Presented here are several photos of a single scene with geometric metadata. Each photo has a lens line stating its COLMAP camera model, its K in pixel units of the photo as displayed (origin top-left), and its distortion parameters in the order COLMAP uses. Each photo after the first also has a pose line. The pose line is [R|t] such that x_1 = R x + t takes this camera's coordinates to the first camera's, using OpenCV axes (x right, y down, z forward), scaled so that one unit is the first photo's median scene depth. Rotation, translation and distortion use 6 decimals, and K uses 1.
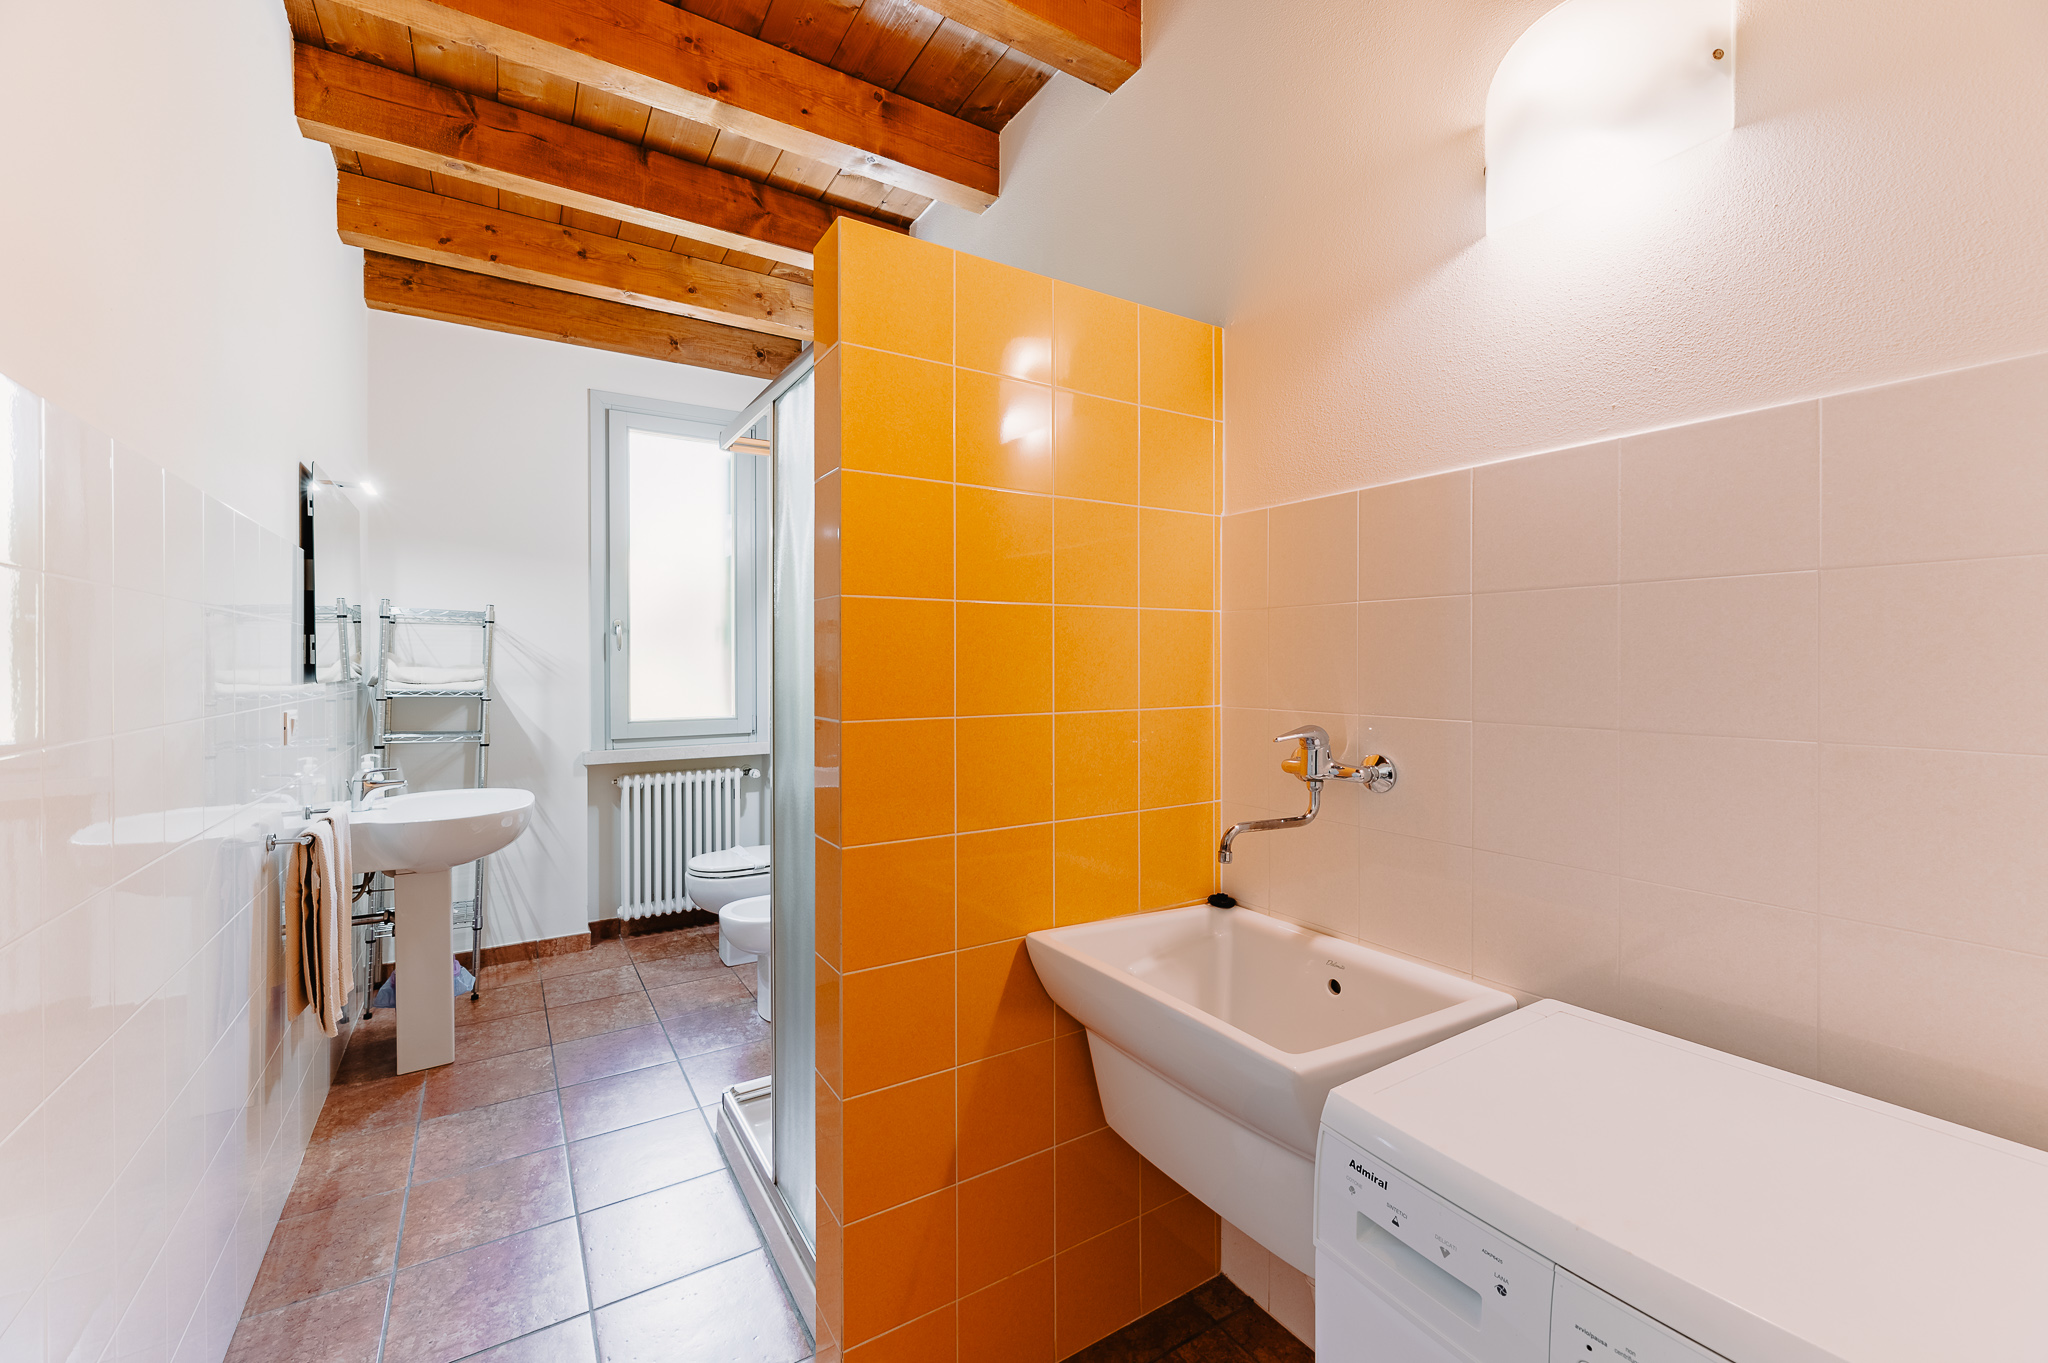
lens RADIAL K [[830.3, 0, 1050.7], [0, 830.3, 662.1], [0, 0, 1]] dist [0.000015, 0.000113]
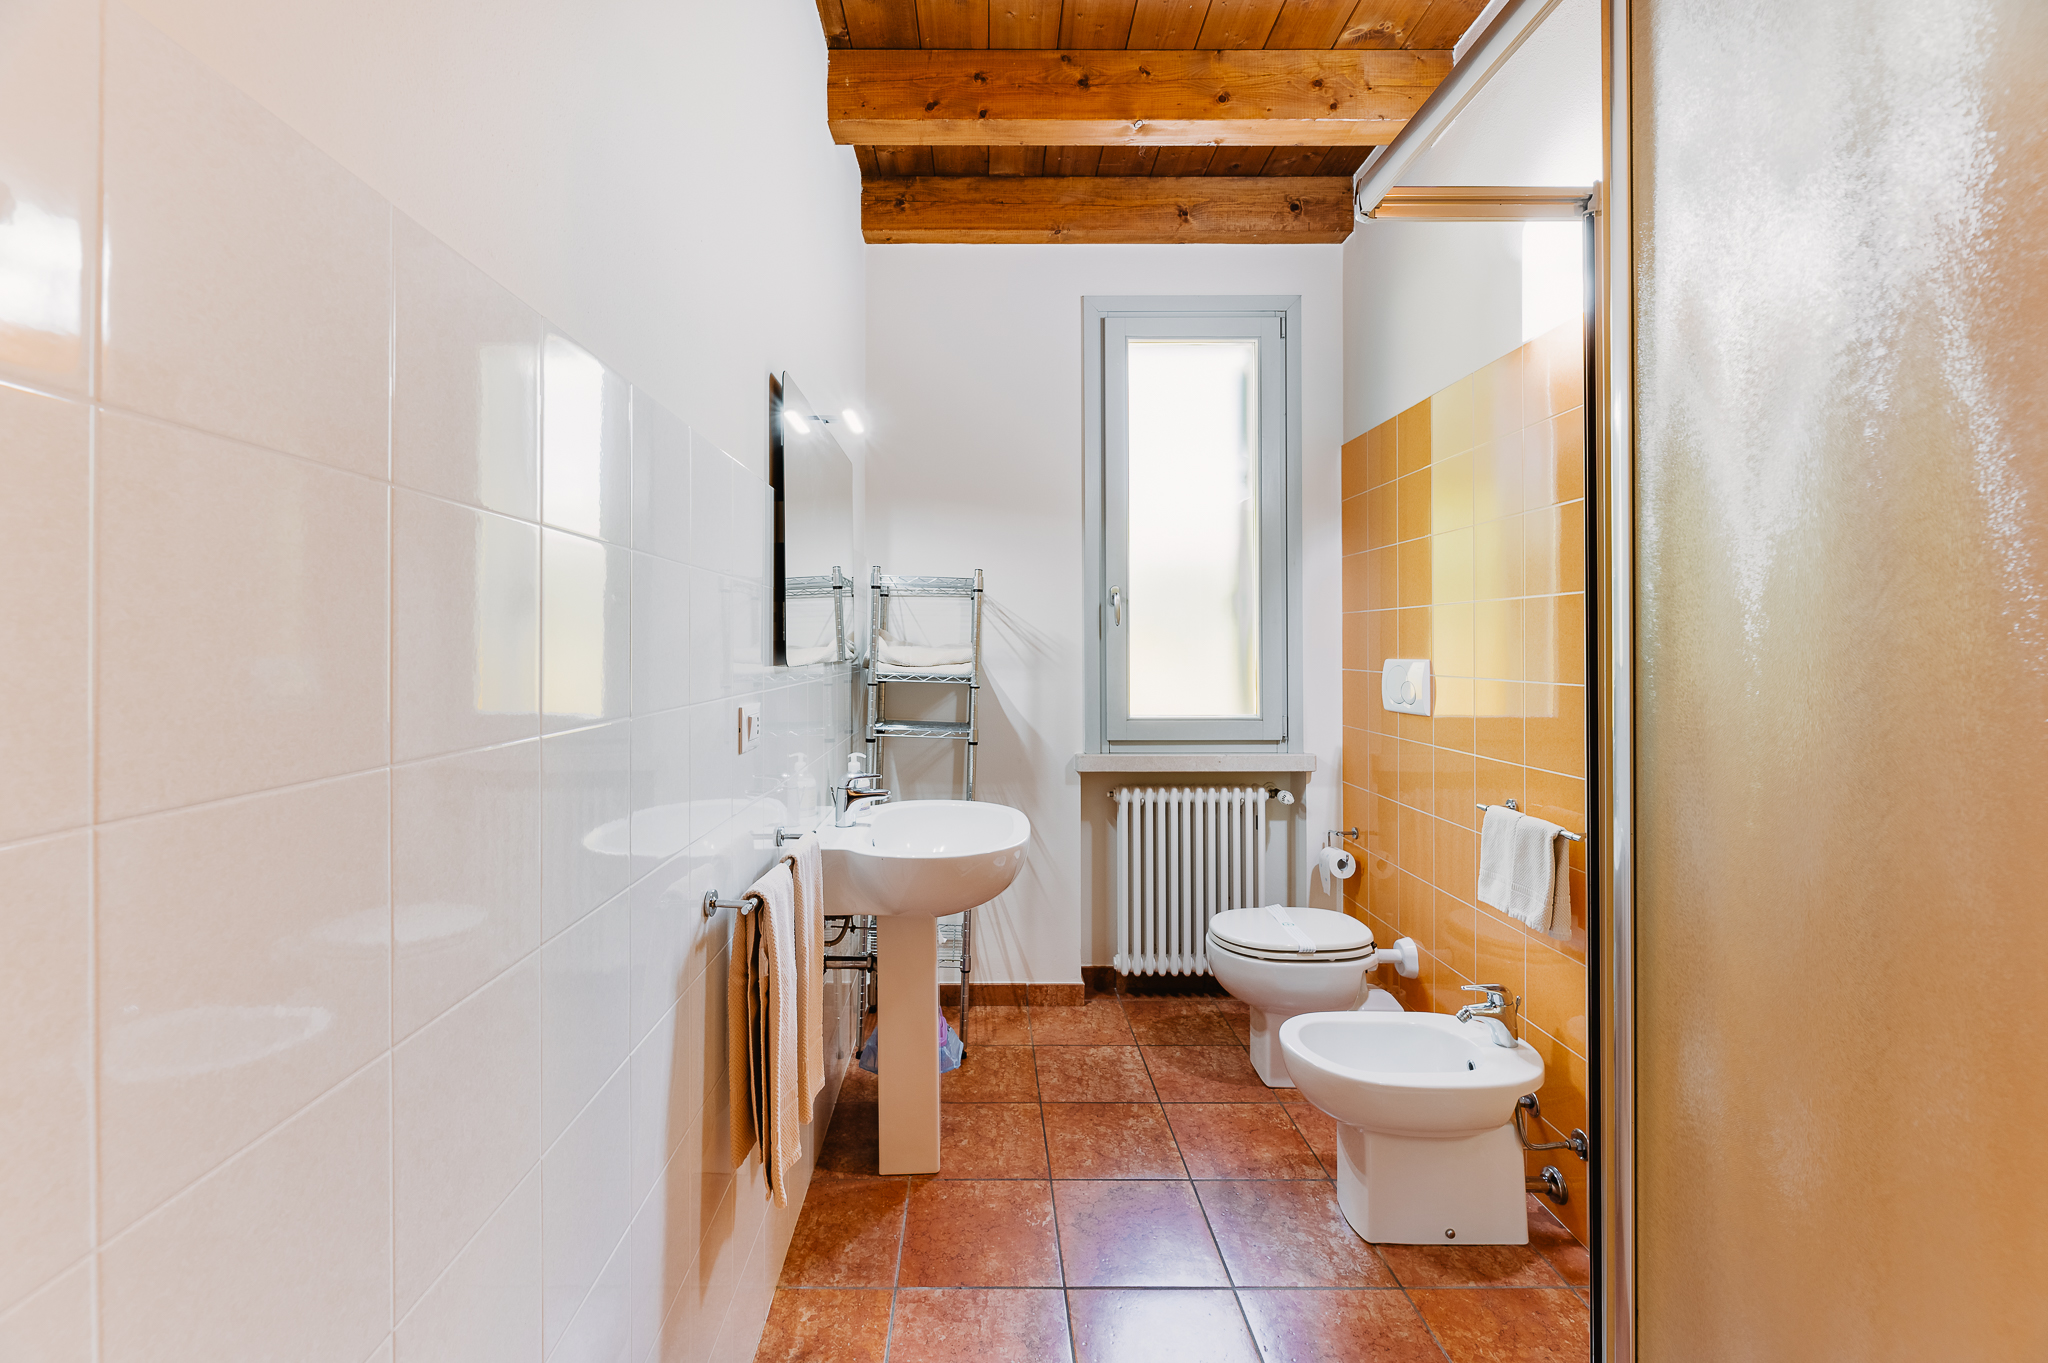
lens RADIAL K [[830.3, 0, 980.0], [0, 830.3, 641.9], [0, 0, 1]] dist [0.000015, 0.000113]
pose [[0.829761, -0.001554, -0.558116, -0.237177], [-0.000579, 0.999993, -0.003645, 0.004601], [0.558118, 0.003347, 0.829755, 0.350362]]
